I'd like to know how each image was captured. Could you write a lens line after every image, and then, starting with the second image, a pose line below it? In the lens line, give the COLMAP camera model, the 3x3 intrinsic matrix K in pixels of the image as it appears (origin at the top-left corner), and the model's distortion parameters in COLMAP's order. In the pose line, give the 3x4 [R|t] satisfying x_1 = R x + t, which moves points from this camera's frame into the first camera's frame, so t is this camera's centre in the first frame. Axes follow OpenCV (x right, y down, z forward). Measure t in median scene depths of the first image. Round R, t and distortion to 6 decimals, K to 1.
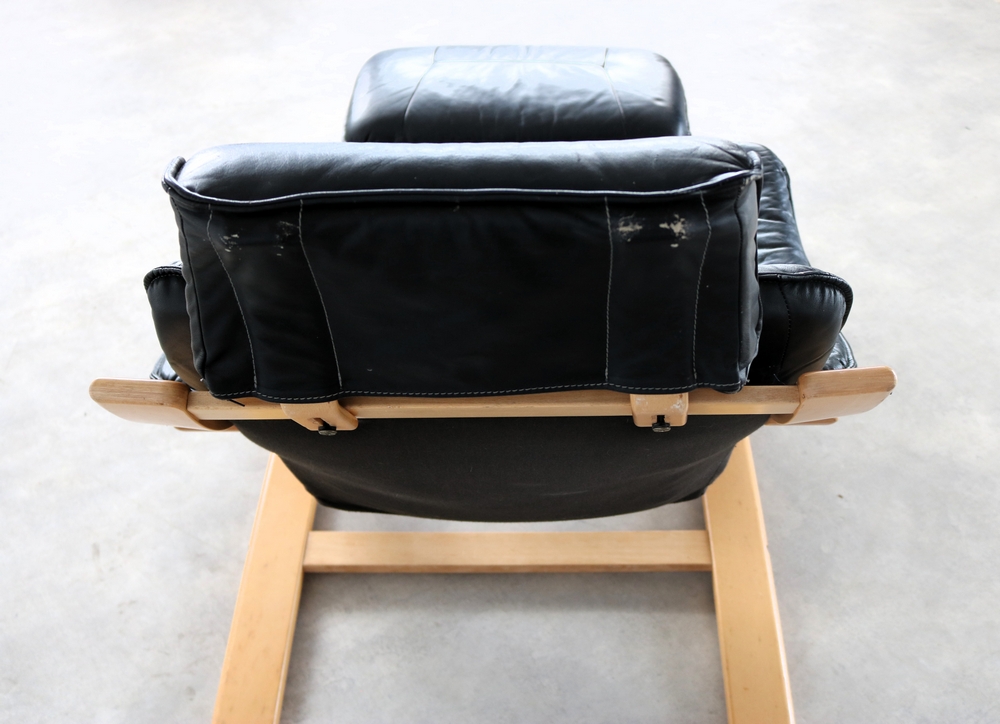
lens RADIAL K [[1273.4, 0, 495.7], [0, 1273.4, 363.5], [0, 0, 1]] dist [-0.090706, 0.000000]
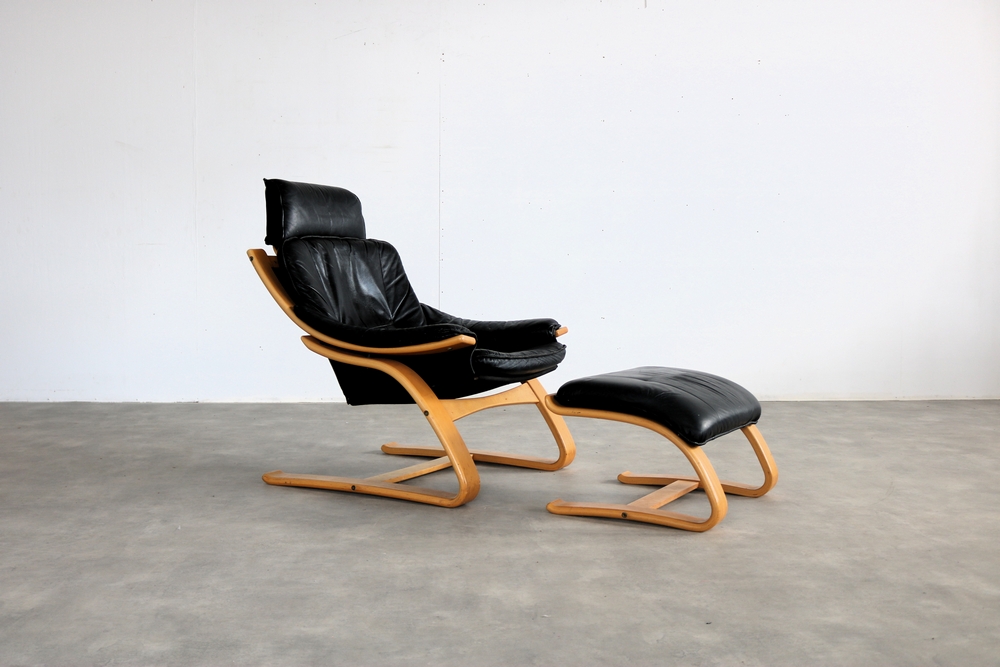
lens RADIAL K [[1087.2, 0, 502.1], [0, 1087.2, 332.4], [0, 0, 1]] dist [-0.079859, 0.000000]
pose [[-0.443673, 0.065010, -0.893828, 1.708135], [-0.575680, 0.743706, 0.339844, -0.796300], [0.686838, 0.665338, -0.292538, 1.557291]]
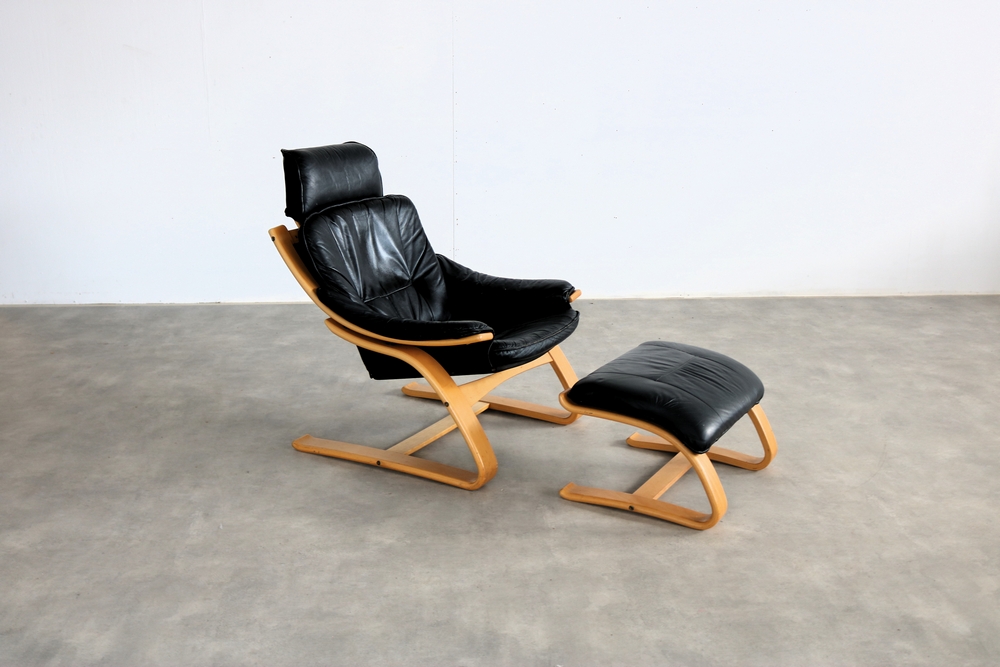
lens RADIAL K [[1087.2, 0, 503.2], [0, 1087.2, 335.5], [0, 0, 1]] dist [-0.079859, 0.000000]
pose [[-0.451171, 0.248905, -0.857024, 1.720062], [-0.573278, 0.655148, 0.492071, -1.074326], [0.683956, 0.713322, -0.152892, 1.316420]]
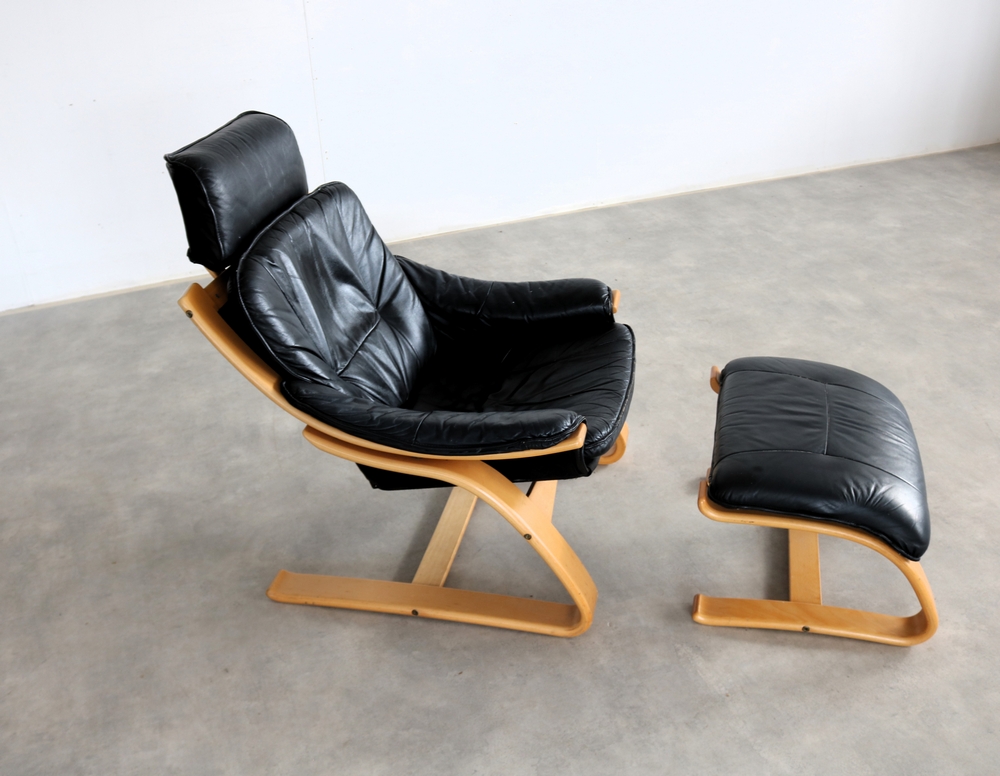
lens RADIAL K [[990.6, 0, 499.4], [0, 990.6, 391.8], [0, 0, 1]] dist [-0.104367, 0.000000]
pose [[-0.184949, 0.500543, -0.845725, 1.082192], [-0.594206, 0.628489, 0.501917, -0.679738], [0.782760, 0.595364, 0.181187, 0.734147]]
